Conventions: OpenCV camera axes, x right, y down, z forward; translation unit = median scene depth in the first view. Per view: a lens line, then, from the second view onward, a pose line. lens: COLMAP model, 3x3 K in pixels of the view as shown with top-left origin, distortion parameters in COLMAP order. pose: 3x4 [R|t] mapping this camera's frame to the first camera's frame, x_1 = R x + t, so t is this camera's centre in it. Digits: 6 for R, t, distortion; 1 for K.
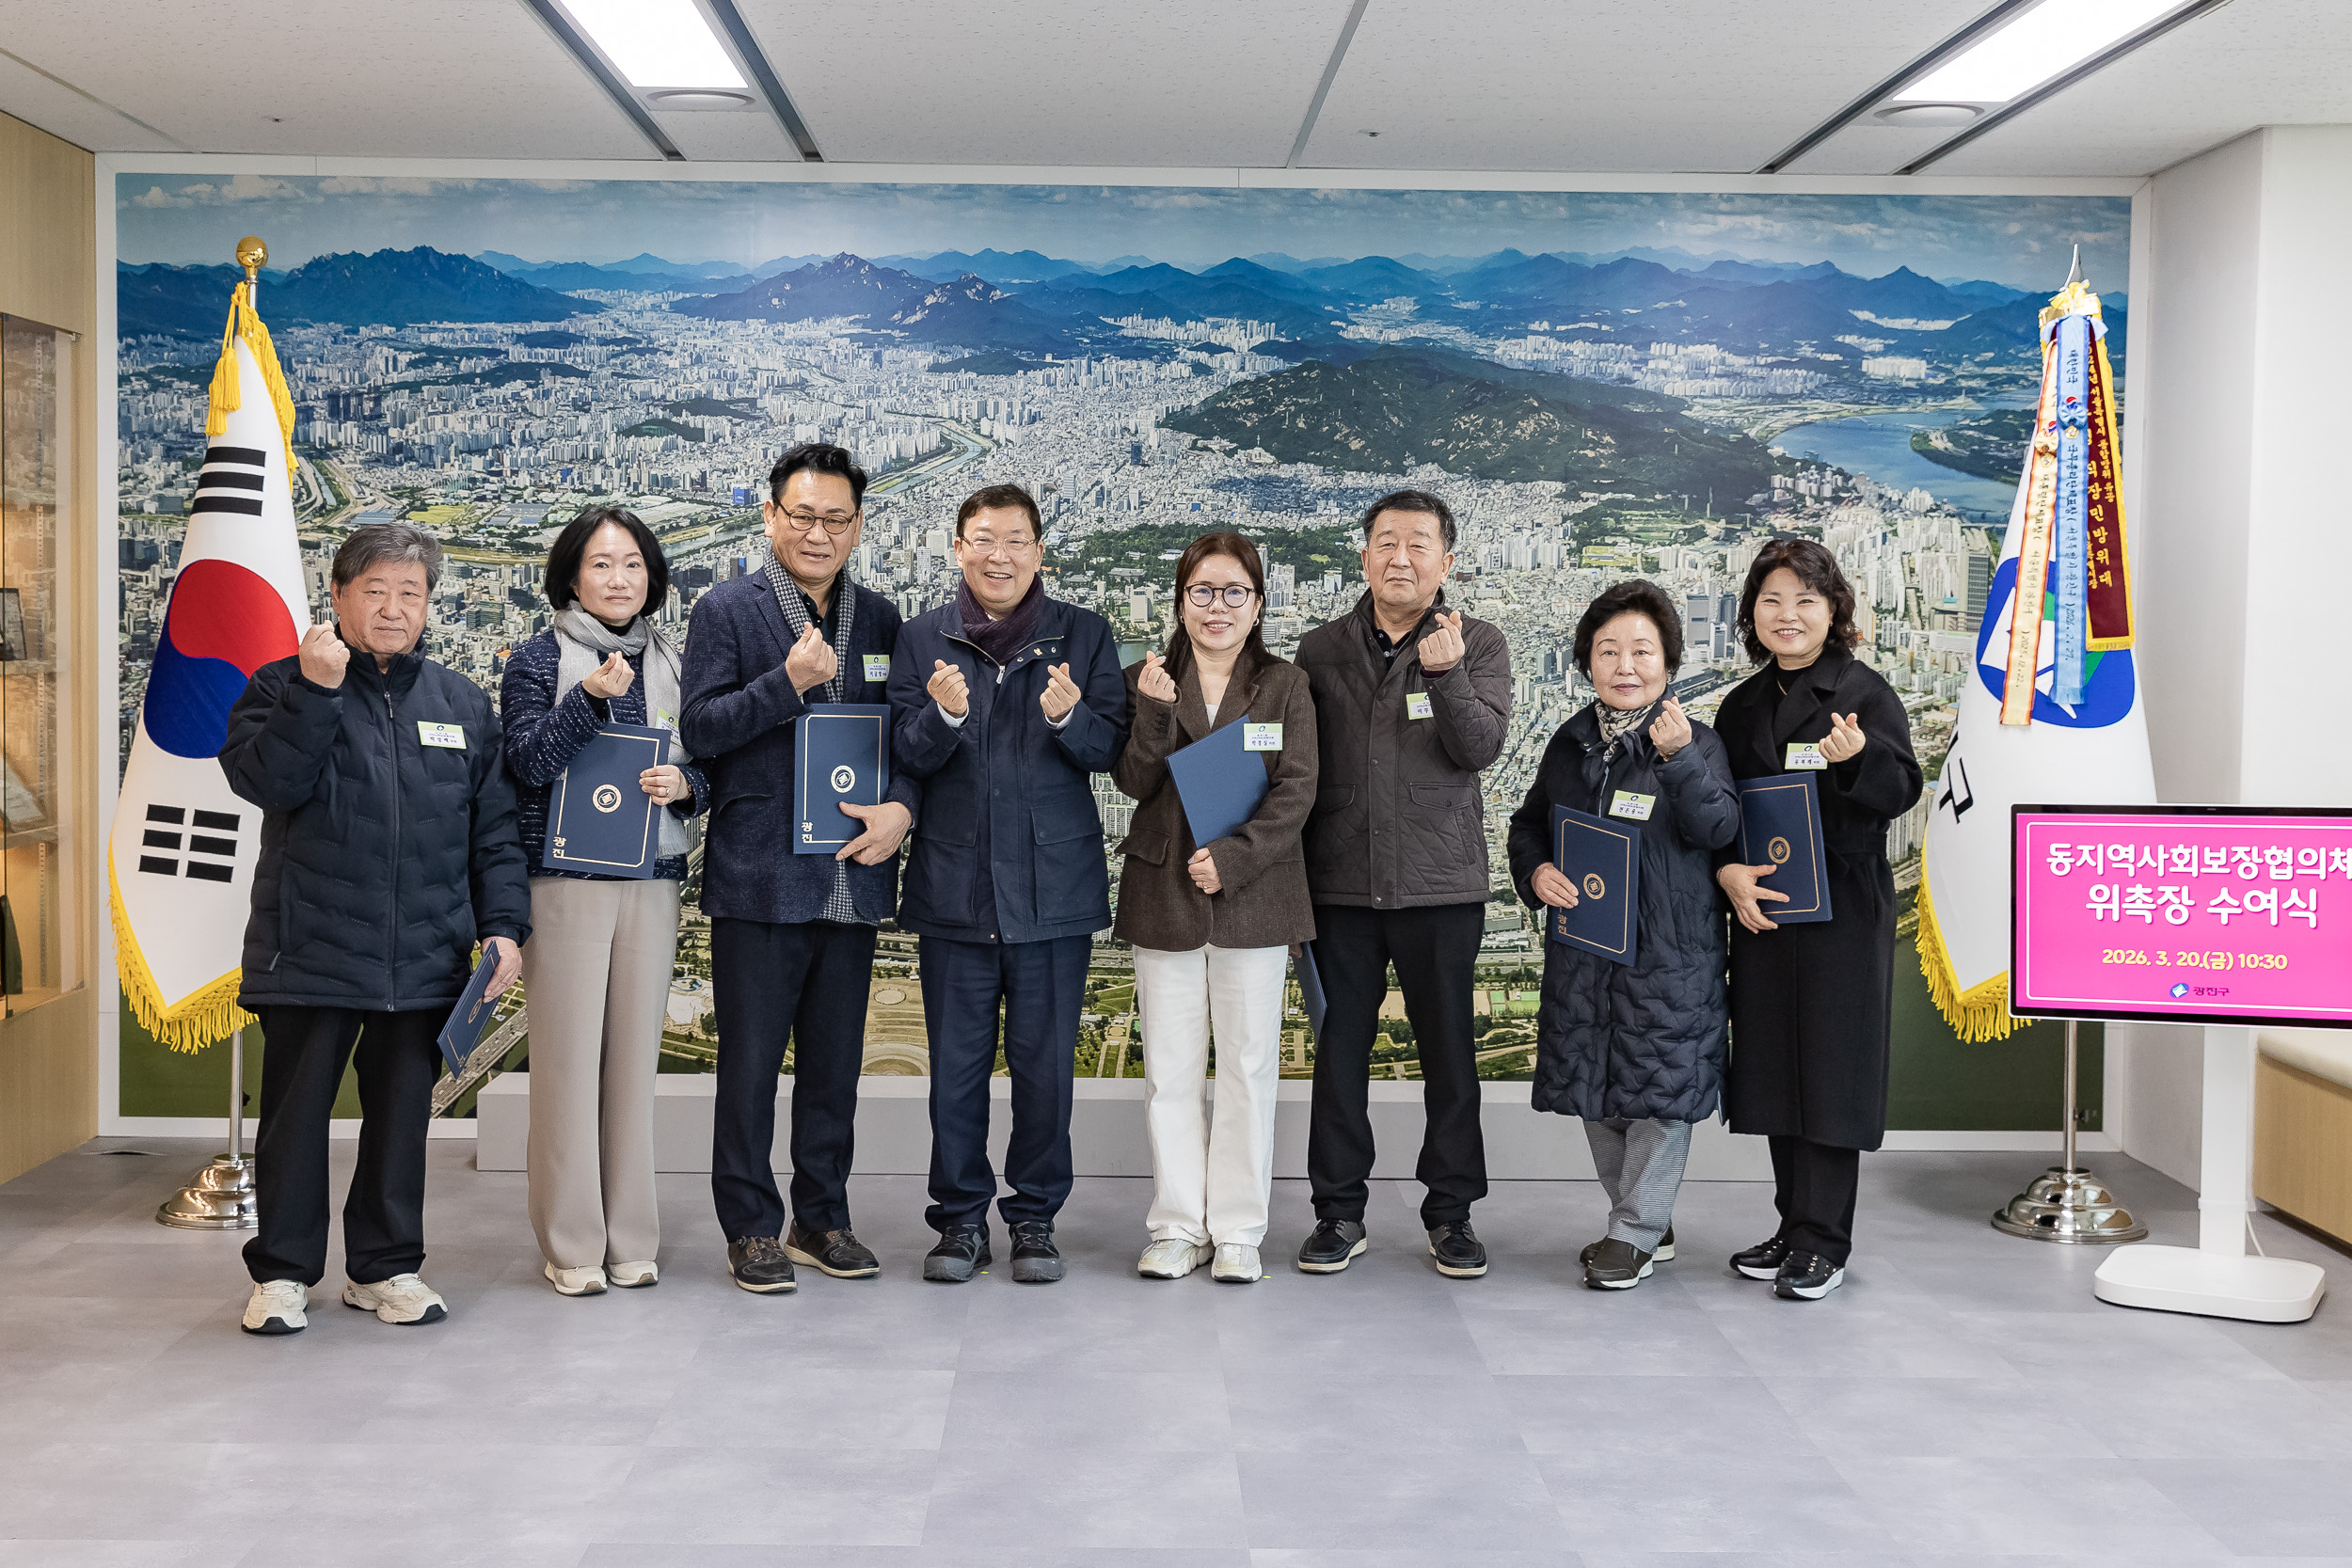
lens RADIAL K [[2368.3, 0, 1178.2], [0, 2368.3, 759.8], [0, 0, 1]] dist [0.015500, 0.000000]
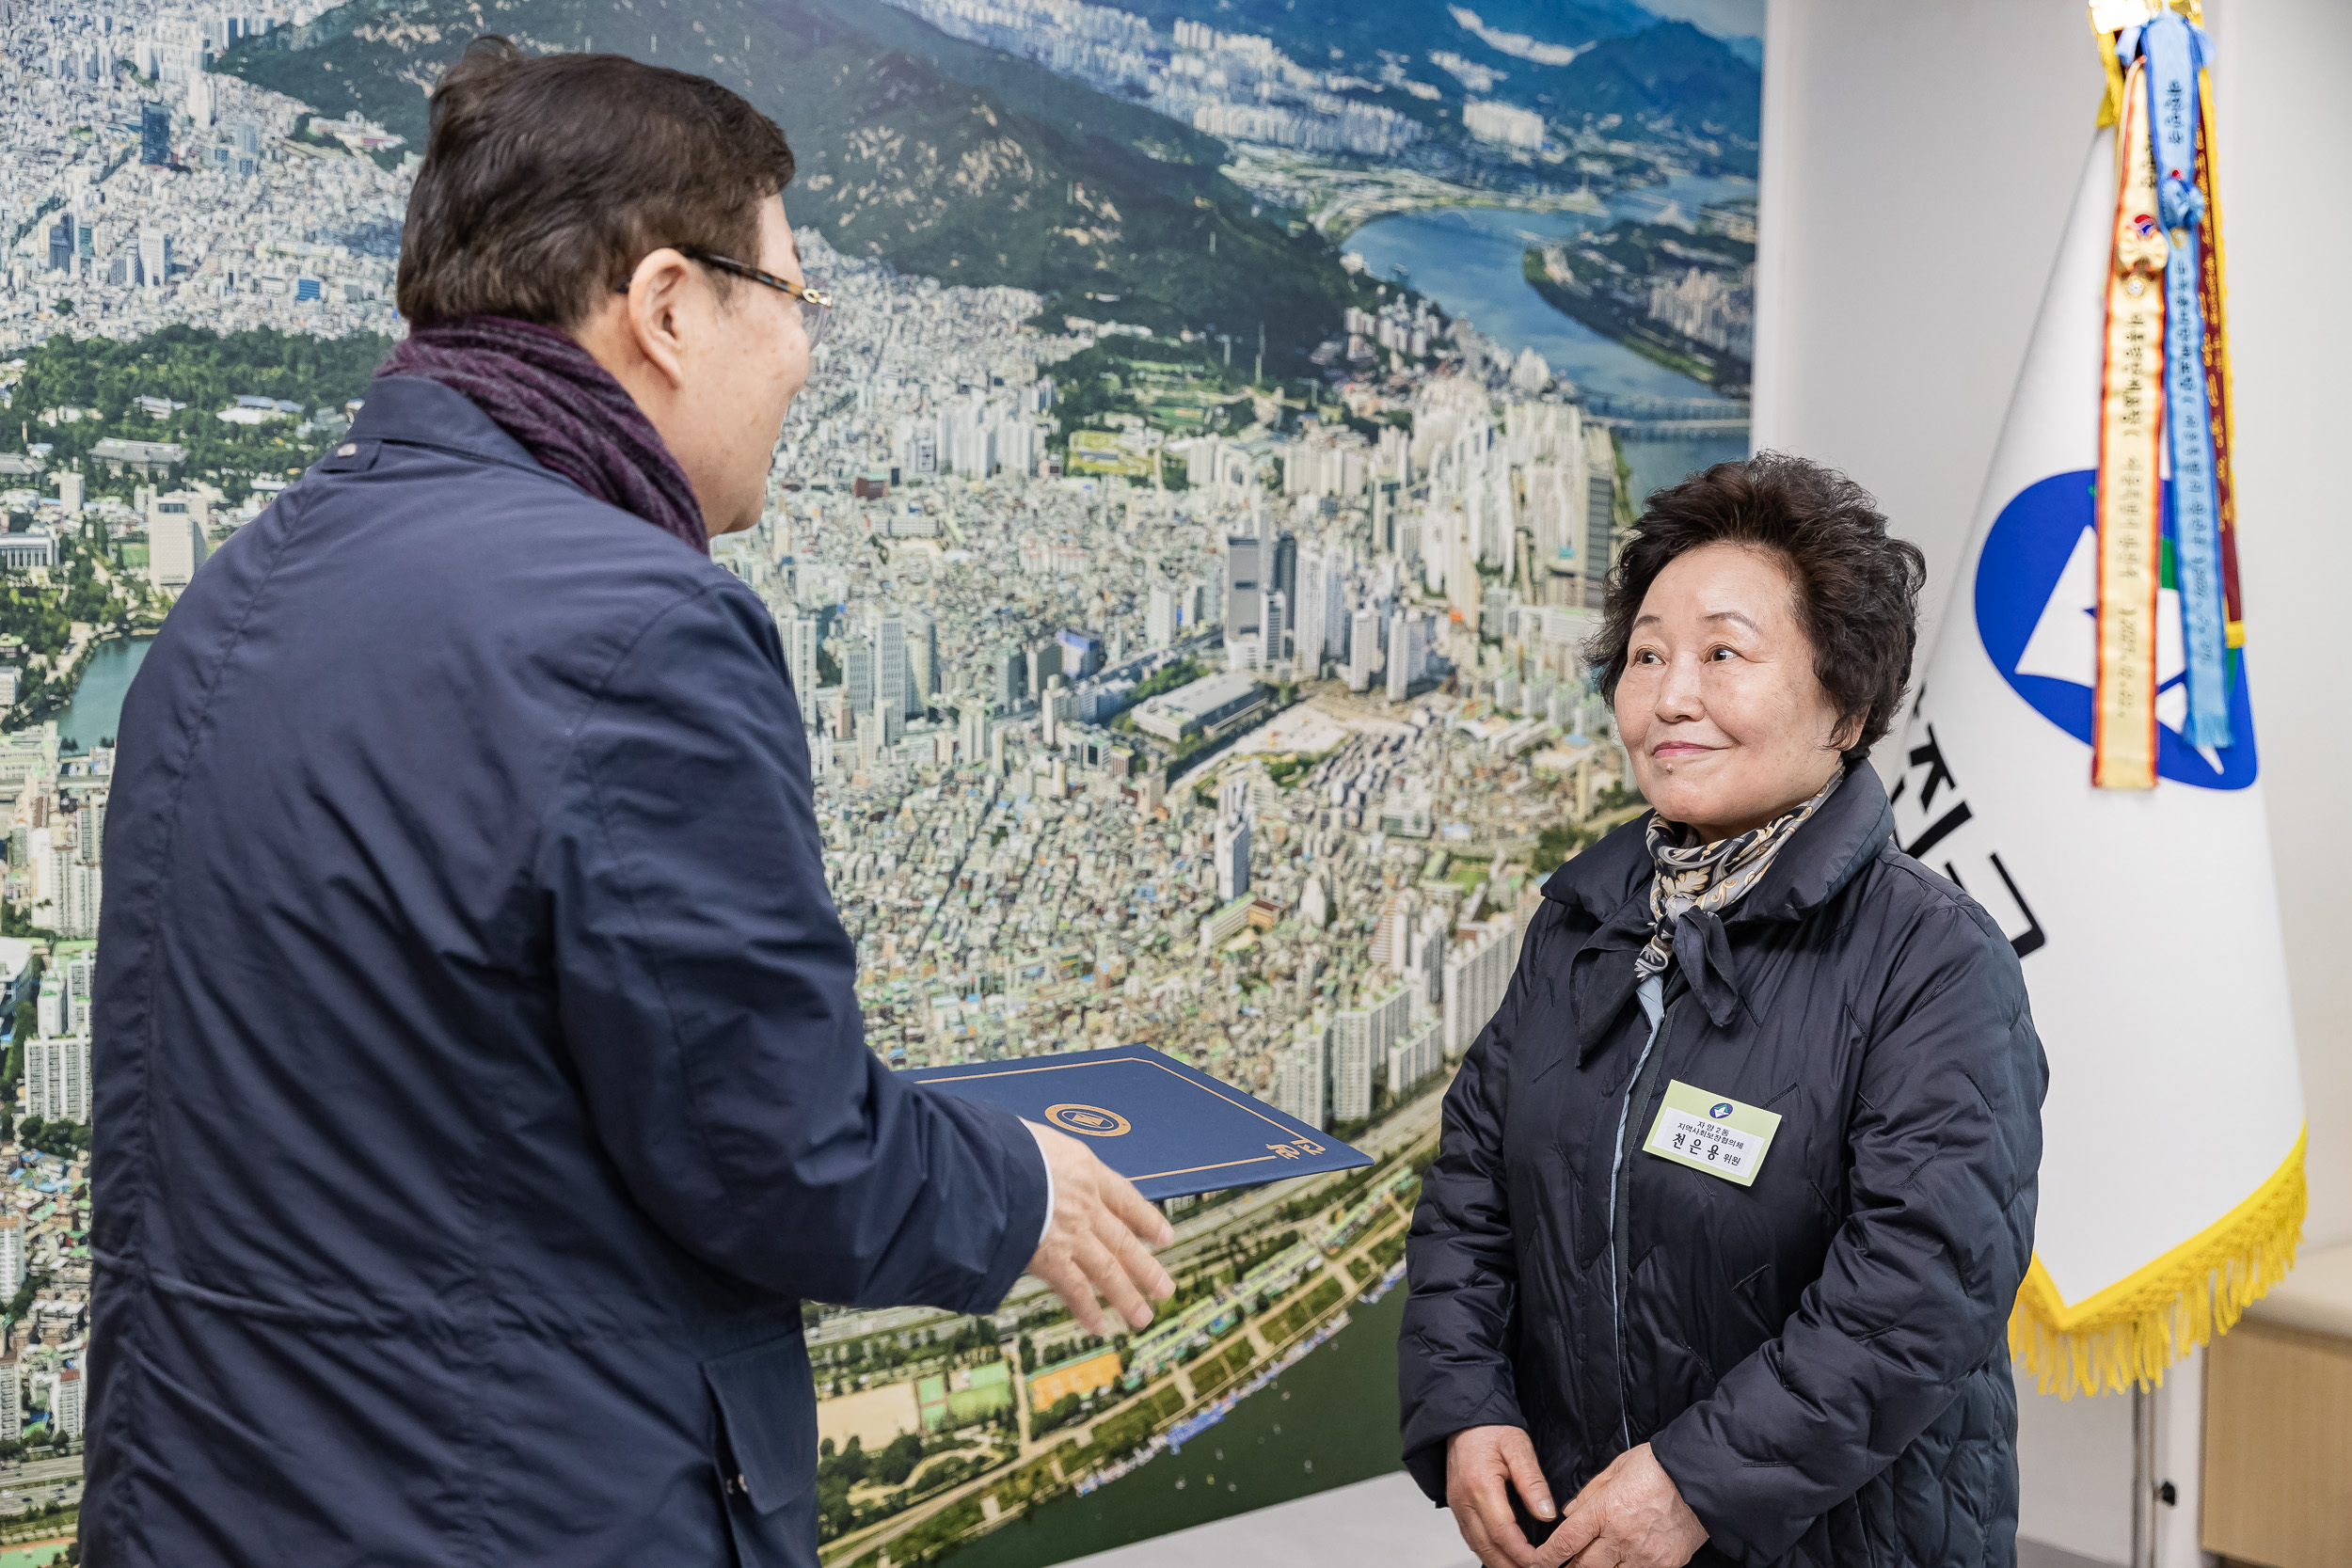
lens RADIAL K [[2882.0, 0, 1168.3], [0, 2882.0, 821.1], [0, 0, 1]] dist [0.034393, 0.000000]
pose [[0.772638, -0.047673, 0.633054, -0.188629], [0.032540, 0.998840, 0.035503, -0.031610], [-0.634012, -0.006831, 0.773293, 0.539974]]
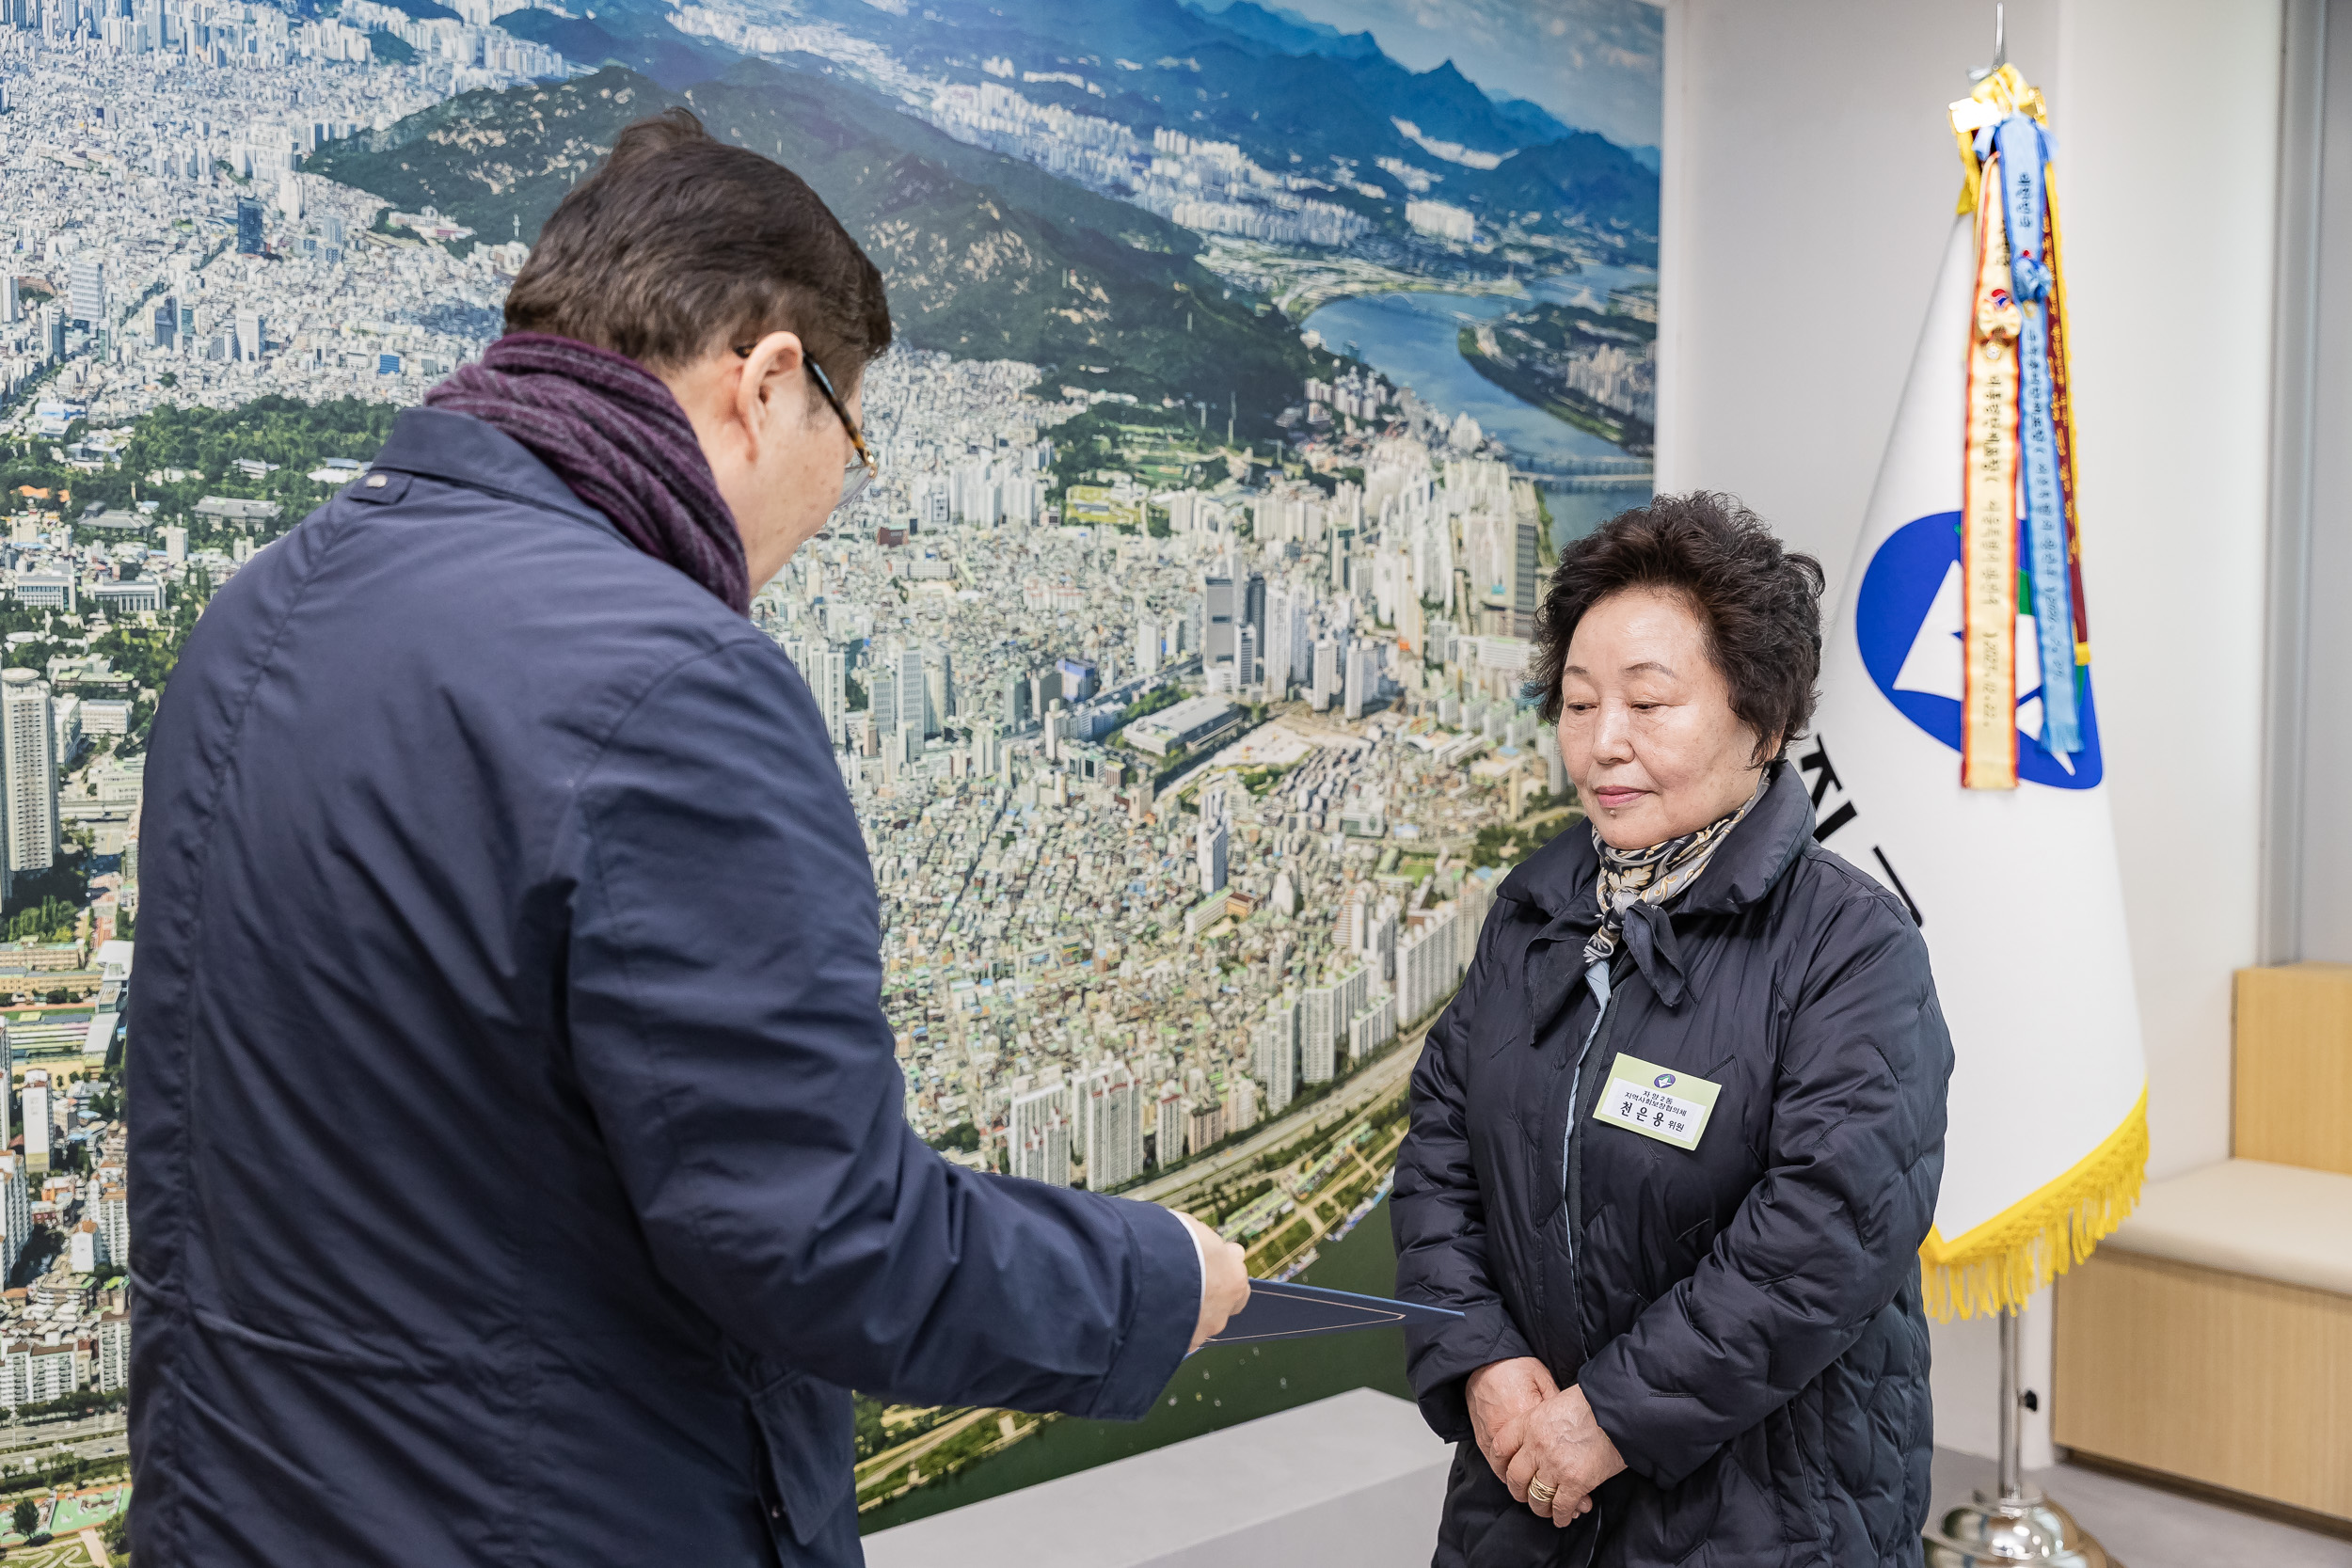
lens RADIAL K [[2368.3, 0, 1169.4], [0, 2368.3, 811.7], [0, 0, 1]] dist [0.015500, 0.000000]
pose [[0.769676, -0.052870, 0.636242, -0.165828], [0.042470, 0.998598, 0.031605, -0.031292], [-0.637021, 0.002696, 0.770842, 0.566159]]
